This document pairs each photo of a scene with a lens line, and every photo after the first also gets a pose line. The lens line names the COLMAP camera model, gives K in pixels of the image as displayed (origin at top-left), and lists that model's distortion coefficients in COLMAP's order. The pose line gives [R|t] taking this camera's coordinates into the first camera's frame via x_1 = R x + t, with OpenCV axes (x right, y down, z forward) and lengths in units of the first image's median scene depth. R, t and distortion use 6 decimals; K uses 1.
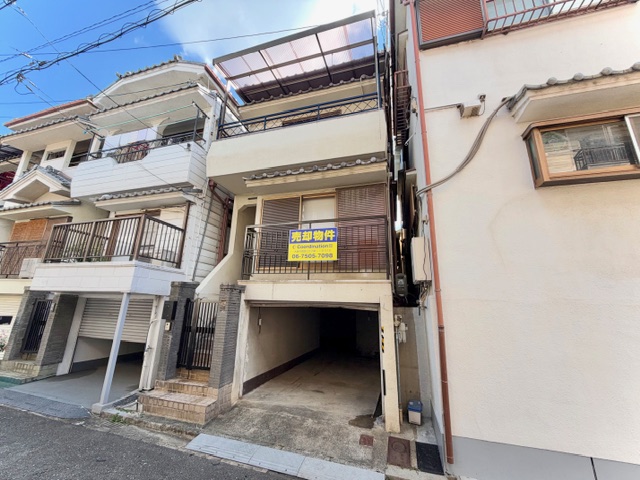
lens RADIAL K [[255.3, 0, 319.4], [0, 255.3, 240.1], [0, 0, 1]] dist [-0.001104, 0.000062]
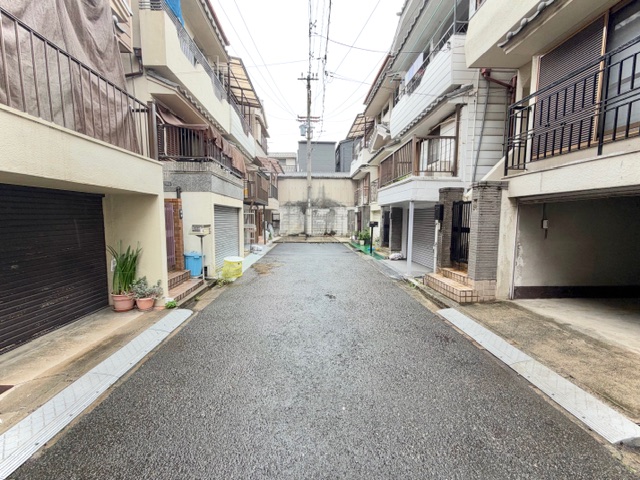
lens RADIAL K [[255.3, 0, 317.1], [0, 255.3, 242.2], [0, 0, 1]] dist [-0.001104, 0.000062]
pose [[0.325047, 0.062804, -0.943610, 0.326835], [0.236063, 0.960819, 0.145266, 0.102254], [0.915762, -0.269969, 0.297485, 0.108640]]
